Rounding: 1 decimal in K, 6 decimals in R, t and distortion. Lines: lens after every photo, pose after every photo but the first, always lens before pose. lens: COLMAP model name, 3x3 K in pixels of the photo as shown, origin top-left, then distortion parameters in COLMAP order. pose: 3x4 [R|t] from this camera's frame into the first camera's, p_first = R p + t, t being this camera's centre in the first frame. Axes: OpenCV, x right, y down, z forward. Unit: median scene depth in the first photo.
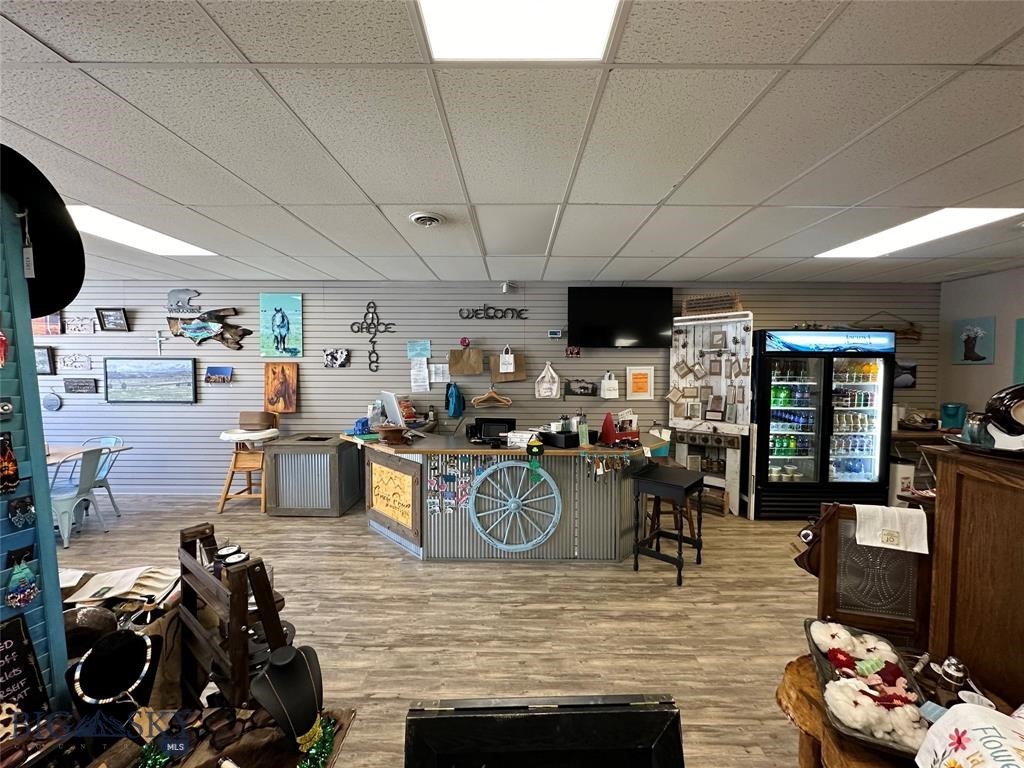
lens RADIAL K [[410.0, 0, 512.2], [0, 410.0, 383.1], [0, 0, 1]] dist [0.000253, -0.000170]
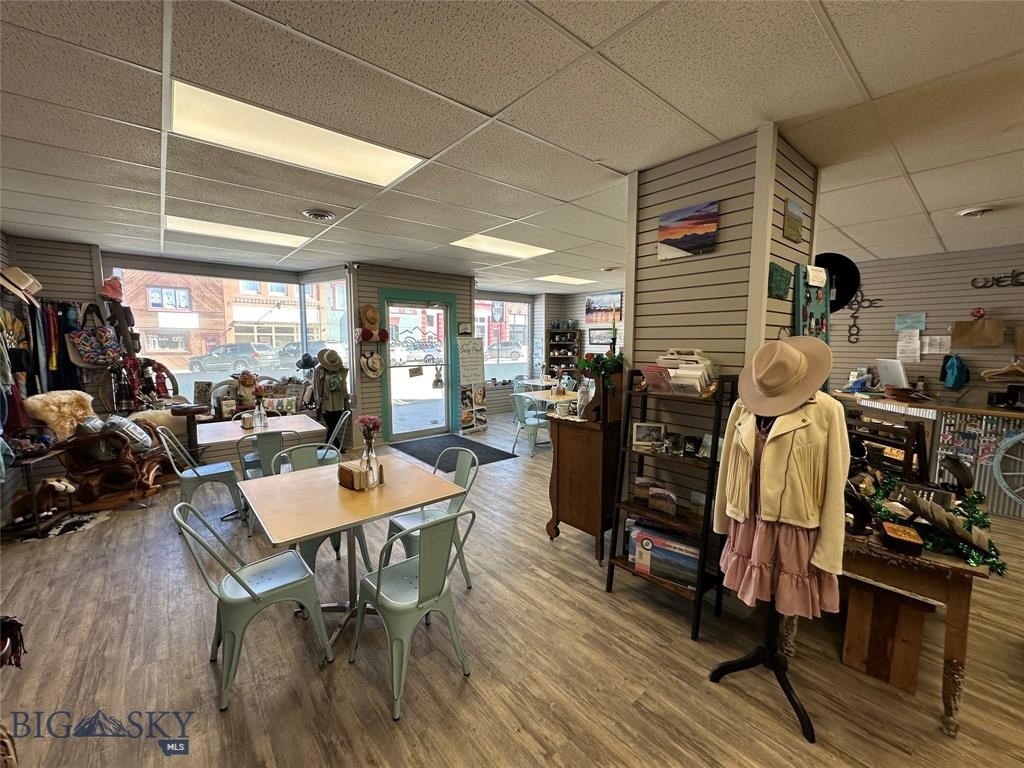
lens RADIAL K [[410.0, 0, 511.8], [0, 410.0, 385.6], [0, 0, 1]] dist [0.000253, -0.000170]
pose [[0.657735, 0.079456, -0.749047, -0.100338], [-0.032338, 0.996483, 0.077306, 0.032444], [0.752555, -0.026624, 0.657991, -0.474569]]
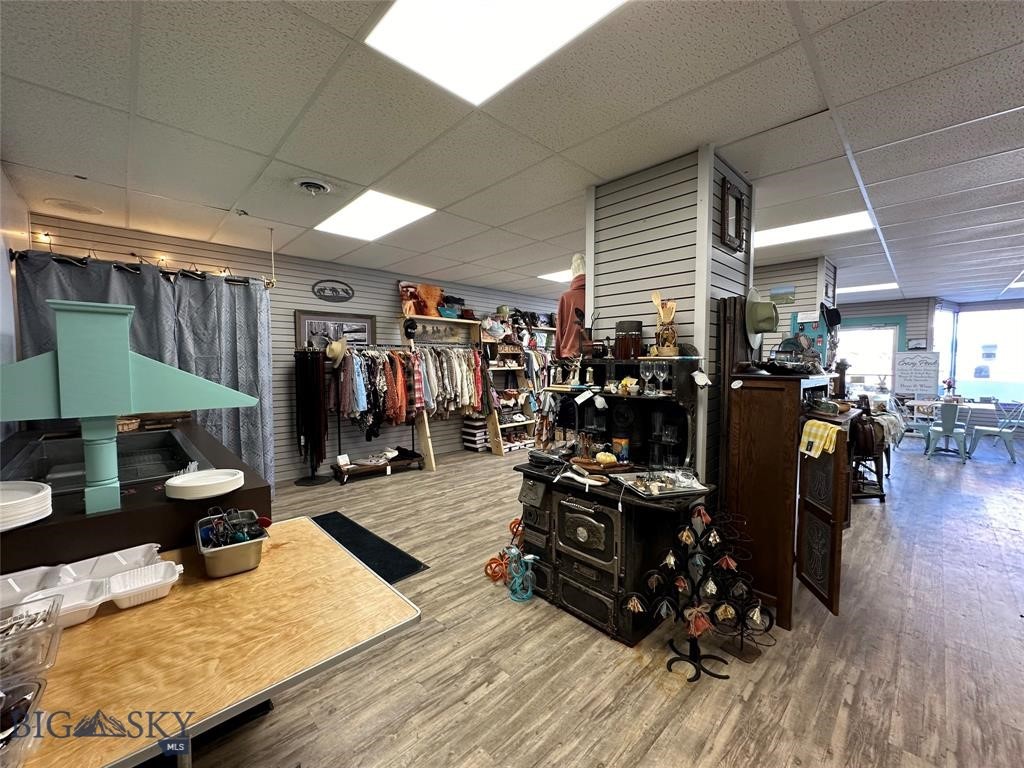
lens RADIAL K [[410.0, 0, 515.4], [0, 410.0, 386.3], [0, 0, 1]] dist [0.000253, -0.000170]
pose [[-0.707745, 0.038898, -0.705396, 0.946294], [-0.034922, 0.995336, 0.089924, 0.024896], [0.705604, 0.088278, -0.703086, 0.376317]]
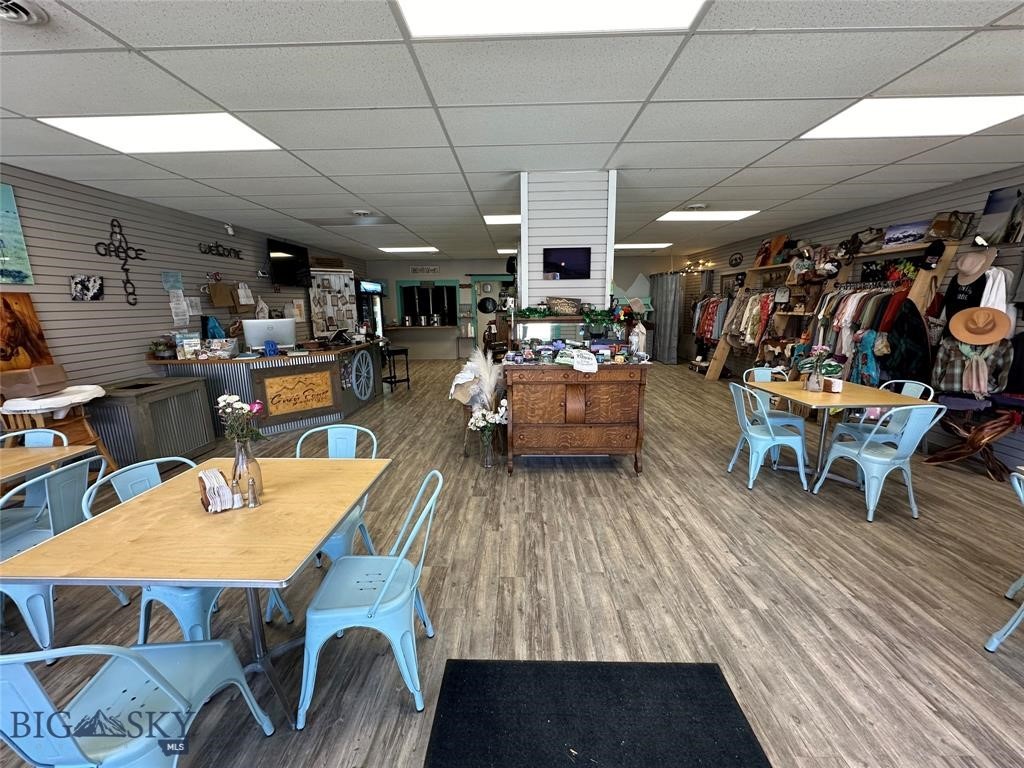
lens RADIAL K [[410.0, 0, 511.6], [0, 410.0, 382.9], [0, 0, 1]] dist [0.000253, -0.000170]
pose [[0.007473, -0.197713, 0.980231, -1.228061], [0.054870, 0.978863, 0.197019, 0.005491], [-0.998466, 0.052313, 0.018163, 0.207363]]
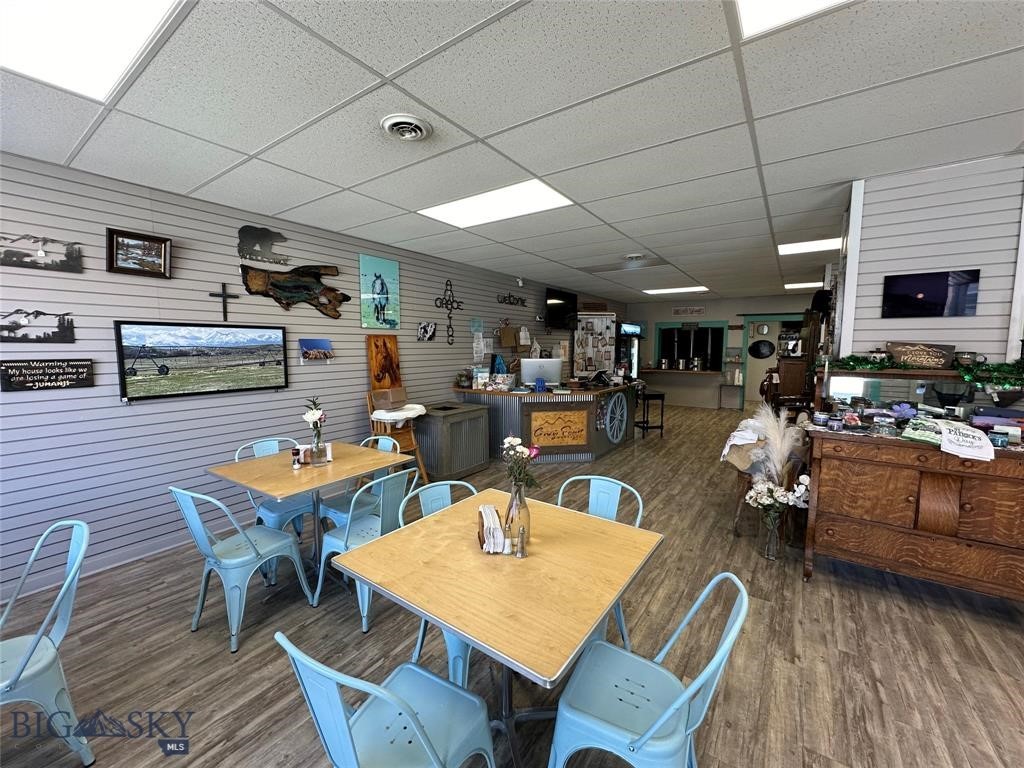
lens RADIAL K [[410.0, 0, 511.1], [0, 410.0, 383.3], [0, 0, 1]] dist [0.000253, -0.000170]
pose [[0.561433, -0.080889, 0.823559, -1.181639], [0.035112, 0.996643, 0.073953, -0.000184], [-0.826777, -0.012603, 0.562388, 0.253697]]
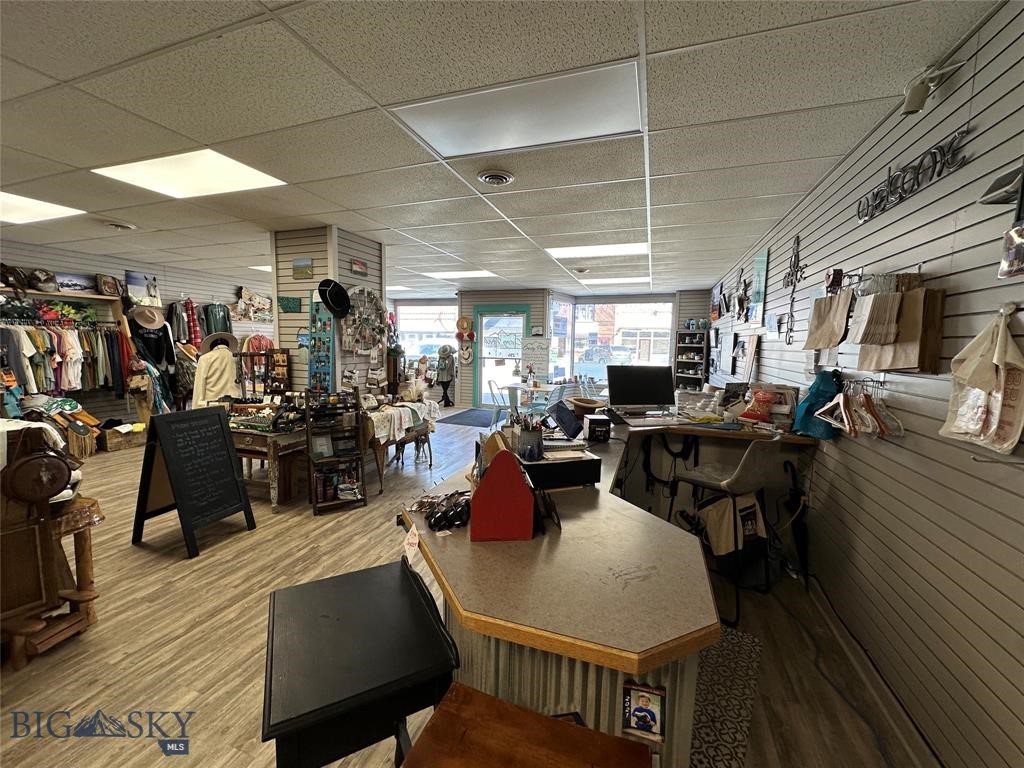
lens RADIAL K [[410.0, 0, 511.2], [0, 410.0, 385.2], [0, 0, 1]] dist [0.000253, -0.000170]
pose [[-0.319811, 0.091341, -0.943068, 0.438077], [-0.059270, 0.991464, 0.116128, -0.015880], [0.945626, 0.093035, -0.311668, 0.808888]]
